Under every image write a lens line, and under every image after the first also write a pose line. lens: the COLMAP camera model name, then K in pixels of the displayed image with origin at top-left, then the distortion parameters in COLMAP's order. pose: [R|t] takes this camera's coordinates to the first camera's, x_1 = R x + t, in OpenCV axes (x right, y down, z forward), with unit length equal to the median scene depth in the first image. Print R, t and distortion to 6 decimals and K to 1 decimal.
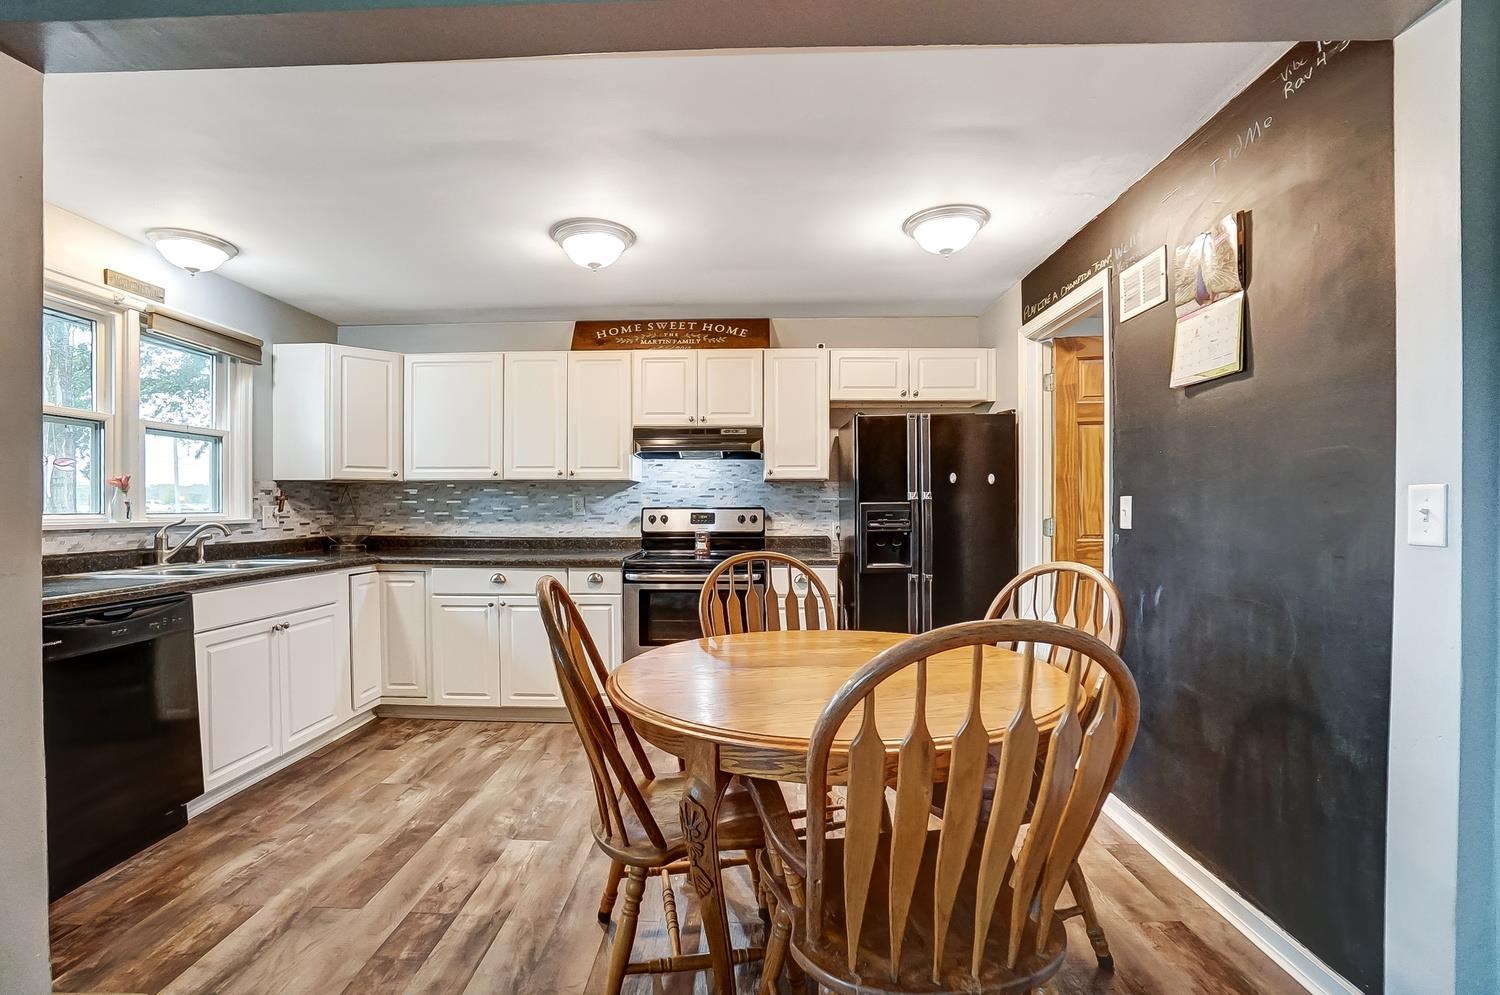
lens RADIAL K [[694.3, 0, 734.9], [0, 694.3, 516.3], [0, 0, 1]] dist [-0.068019, 0.027512]
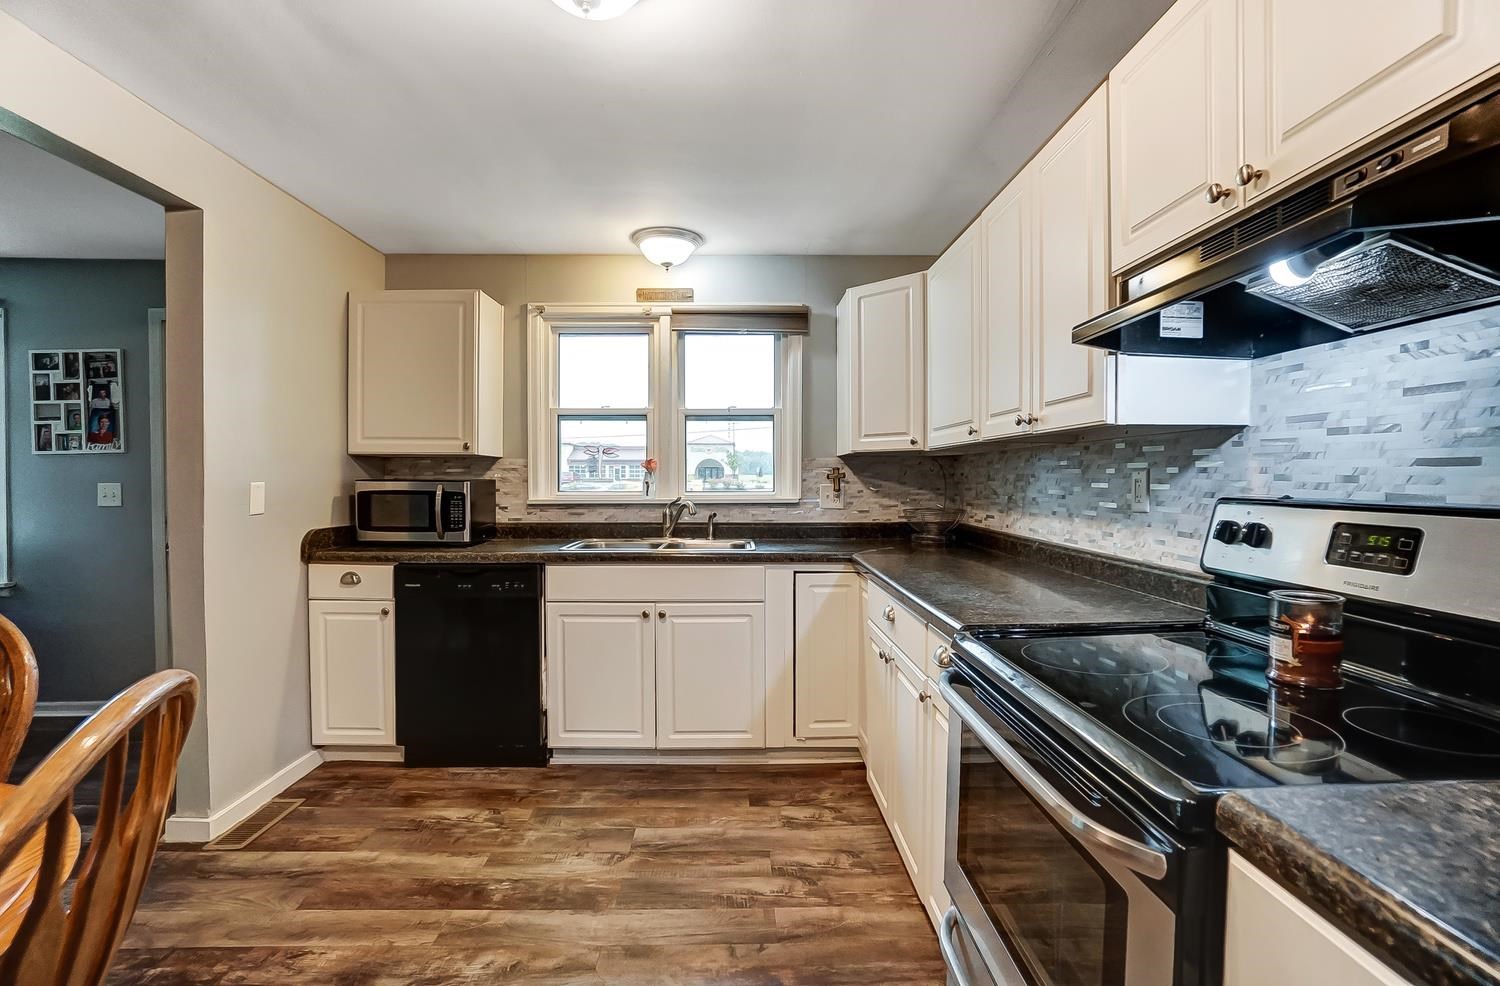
lens RADIAL K [[668.8, 0, 744.5], [0, 668.8, 492.9], [0, 0, 1]] dist [-0.061370, 0.021491]
pose [[0.056057, 0.021118, -0.998204, 0.202944], [-0.012836, 0.999709, 0.020429, -0.020980], [0.998345, 0.011667, 0.056312, 0.827768]]
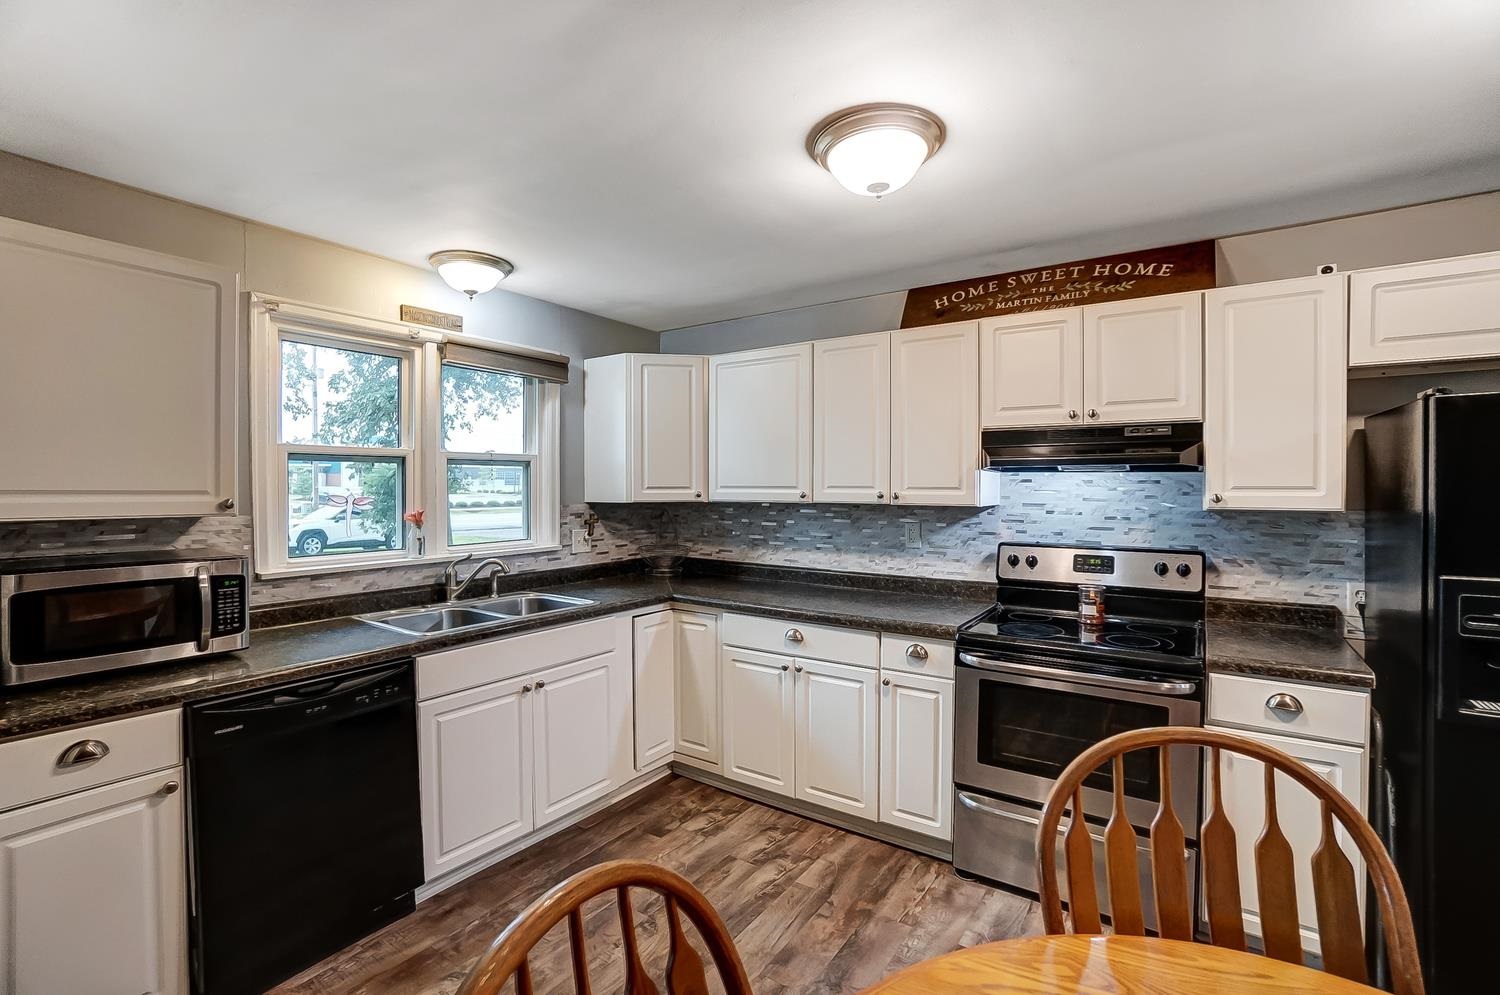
lens RADIAL K [[672.5, 0, 739.4], [0, 672.5, 495.5], [0, 0, 1]] dist [-0.063623, 0.024503]
pose [[0.838940, 0.007271, -0.544175, 0.013716], [-0.006468, 0.999973, 0.003389, -0.067727], [0.544185, 0.000676, 0.838965, 0.326777]]
